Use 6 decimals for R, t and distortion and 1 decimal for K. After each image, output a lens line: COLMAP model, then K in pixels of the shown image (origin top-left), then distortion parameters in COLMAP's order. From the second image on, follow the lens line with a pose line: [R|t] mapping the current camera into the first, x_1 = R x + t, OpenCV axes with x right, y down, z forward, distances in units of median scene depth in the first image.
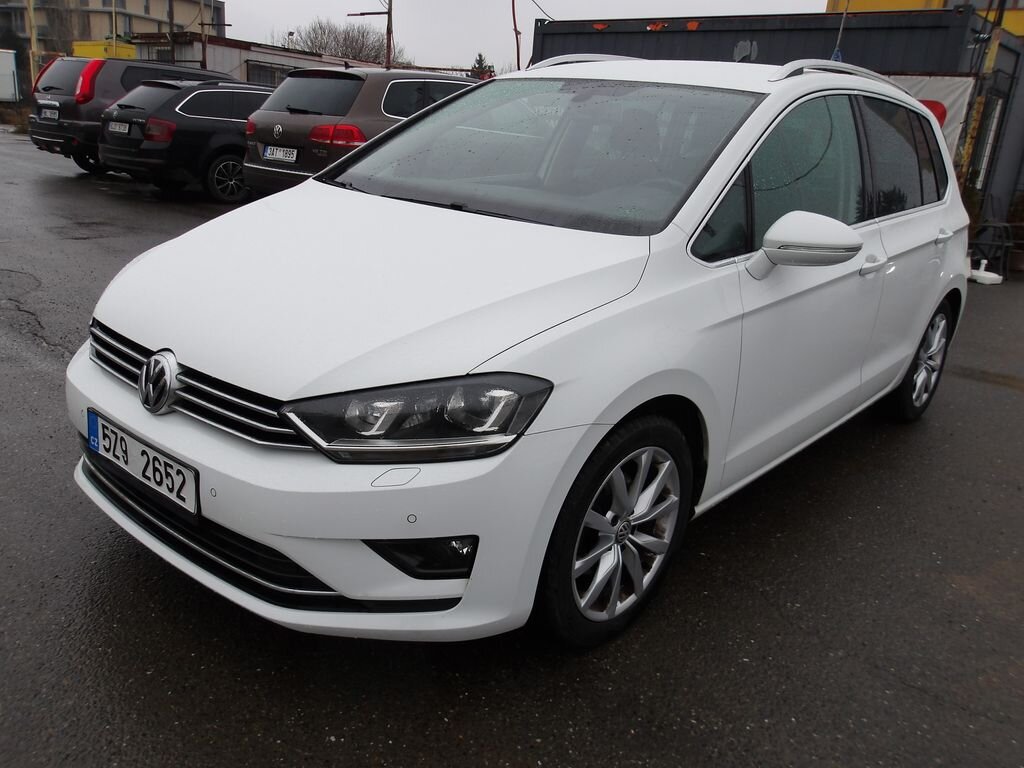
lens RADIAL K [[843.0, 0, 528.0], [0, 843.0, 382.0], [0, 0, 1]] dist [-0.010334, 0.013093]
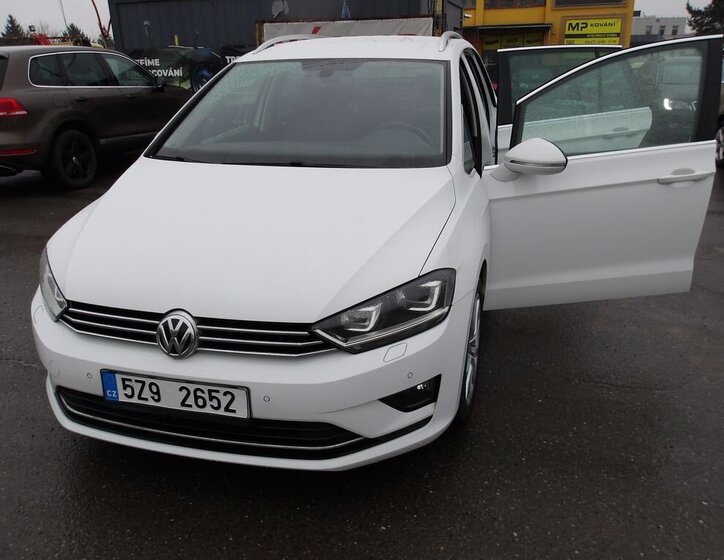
lens RADIAL K [[609.0, 0, 364.8], [0, 609.0, 275.5], [0, 0, 1]] dist [-0.013640, -0.001853]
pose [[0.900692, -0.227330, 0.370237, -0.512527], [0.207415, 0.973791, 0.093332, -0.120633], [-0.381750, -0.007270, 0.924237, -0.001468]]
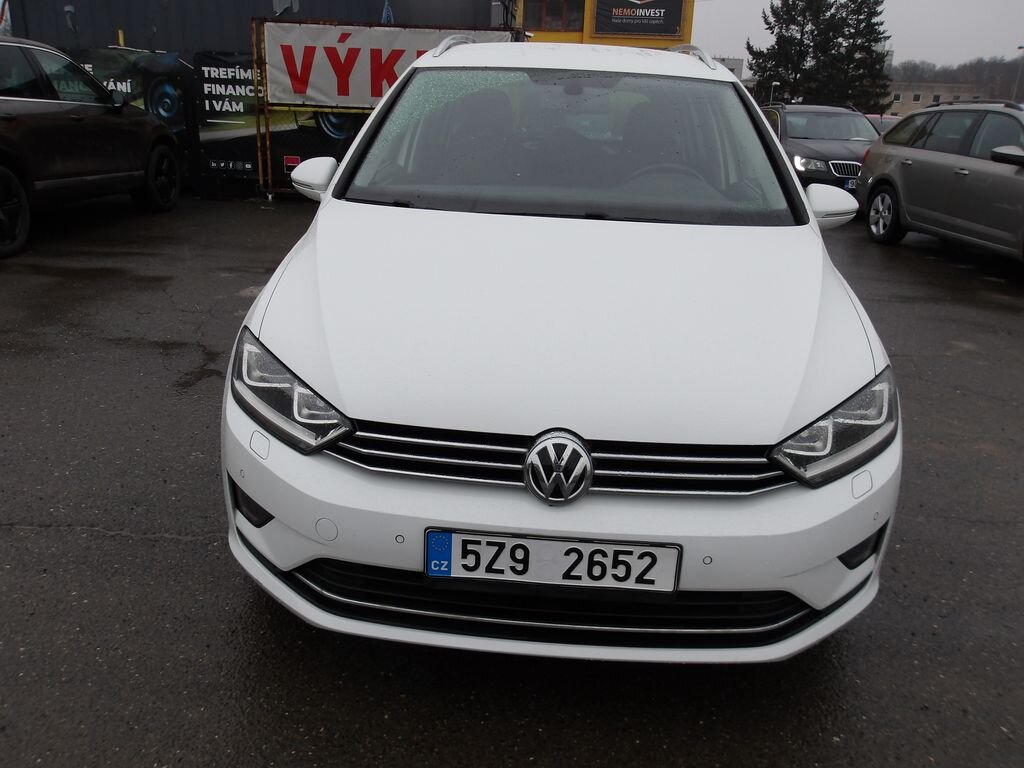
lens RADIAL K [[843.0, 0, 501.5], [0, 843.0, 385.0], [0, 0, 1]] dist [-0.010334, 0.013093]
pose [[0.806612, -0.231580, 0.543827, -0.945713], [0.194843, 0.972803, 0.125259, -0.204441], [-0.558044, 0.004926, 0.829797, 0.320842]]
